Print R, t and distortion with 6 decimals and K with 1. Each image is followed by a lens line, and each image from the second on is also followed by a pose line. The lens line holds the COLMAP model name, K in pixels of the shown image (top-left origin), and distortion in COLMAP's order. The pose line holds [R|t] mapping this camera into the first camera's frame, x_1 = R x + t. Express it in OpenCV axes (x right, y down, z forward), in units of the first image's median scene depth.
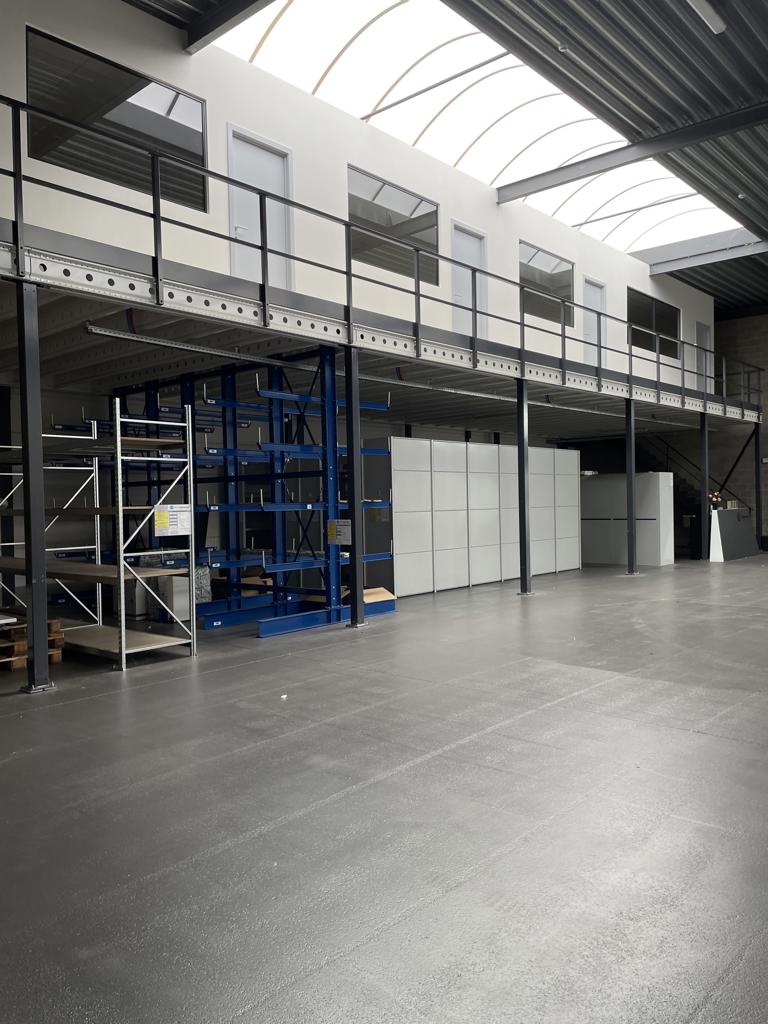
lens RADIAL K [[778.1, 0, 384.0], [0, 778.1, 512.0], [0, 0, 1]] dist [0.049946, -0.003976]
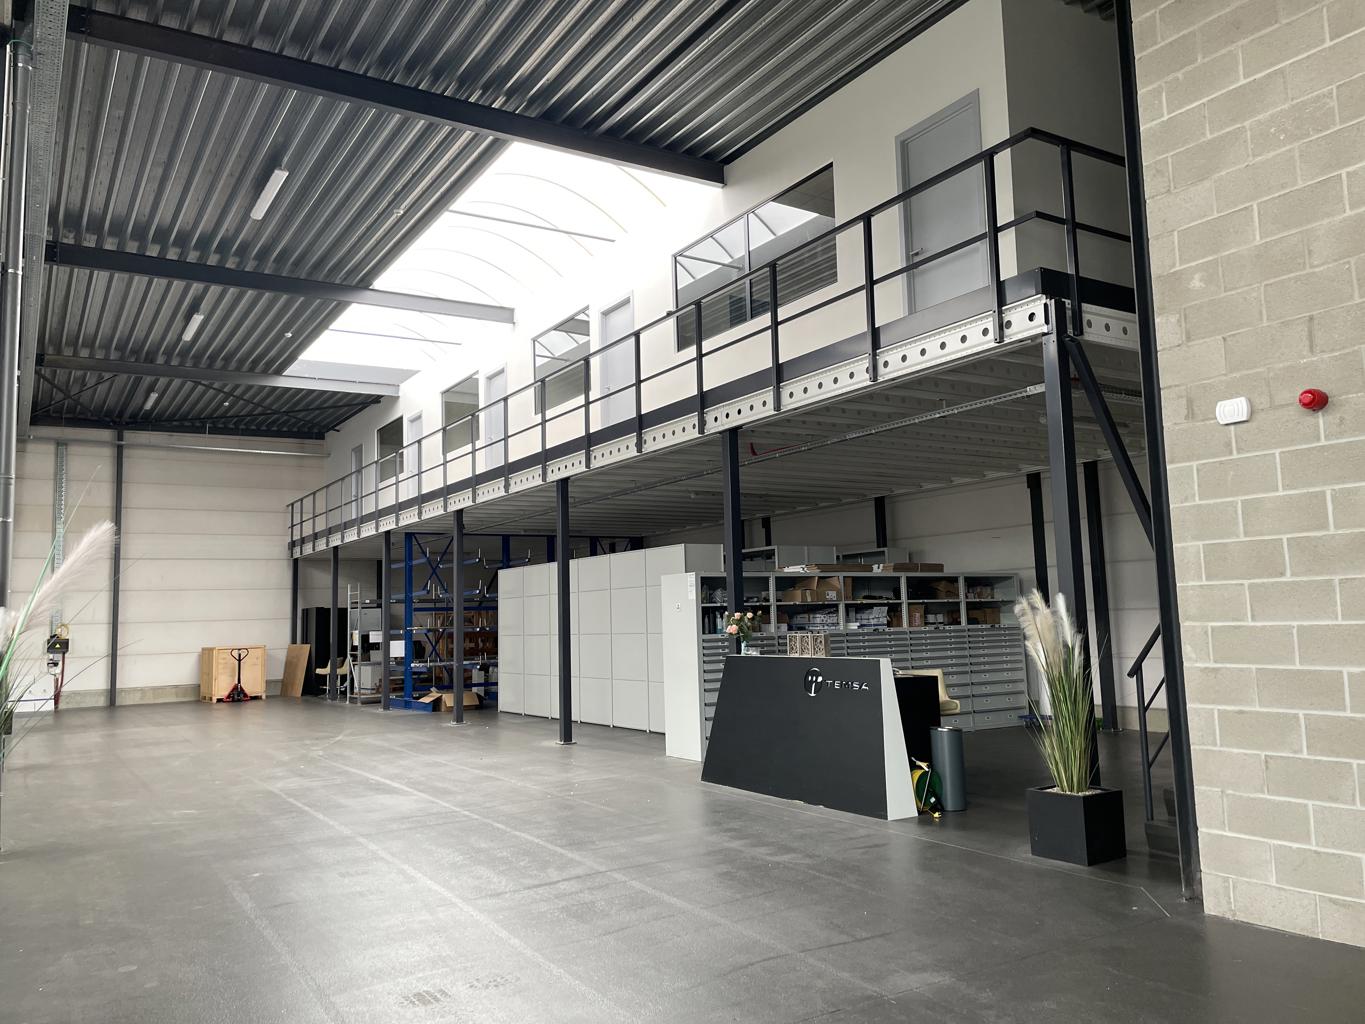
lens RADIAL K [[1062.0, 0, 677.3], [0, 1062.0, 510.3], [0, 0, 1]] dist [0.042056, -0.010577]
pose [[-0.272618, -0.052764, -0.960674, 1.140835], [0.052978, 0.996157, -0.069747, -0.050131], [0.960663, -0.069909, -0.268775, 1.320630]]
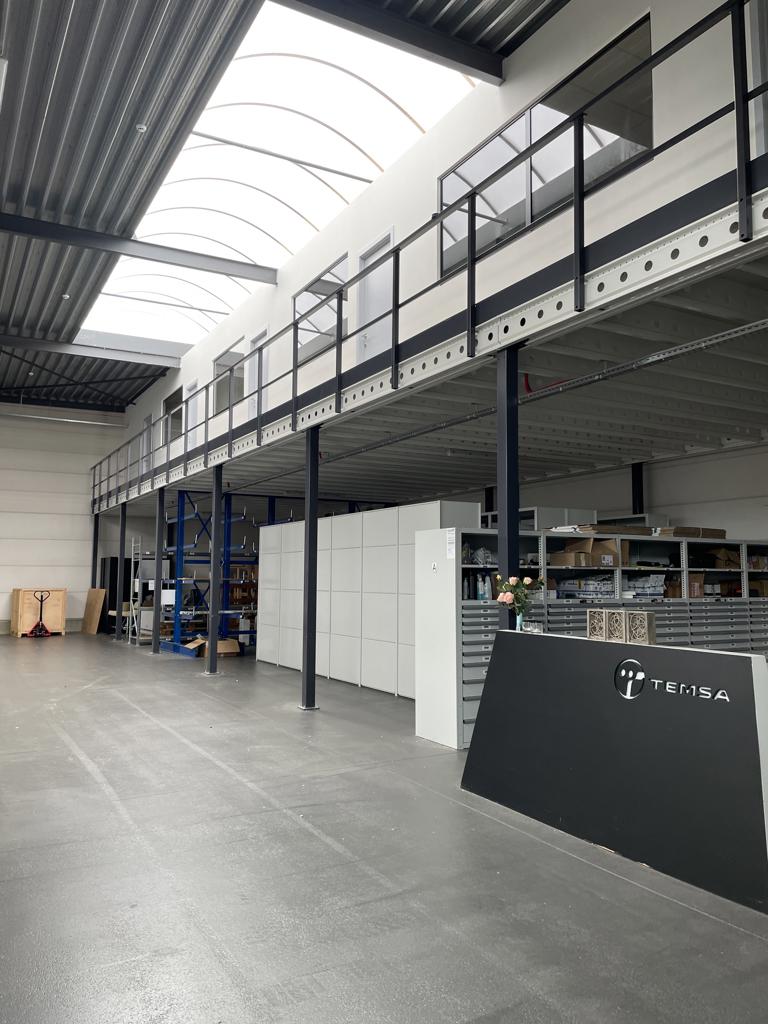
lens RADIAL K [[796.7, 0, 384.0], [0, 796.7, 512.0], [0, 0, 1]] dist [0.042056, -0.010577]
pose [[-0.318980, -0.039995, -0.946917, 0.780830], [0.021302, 0.998554, -0.049352, -0.042467], [0.947522, -0.035913, -0.317666, 1.207620]]
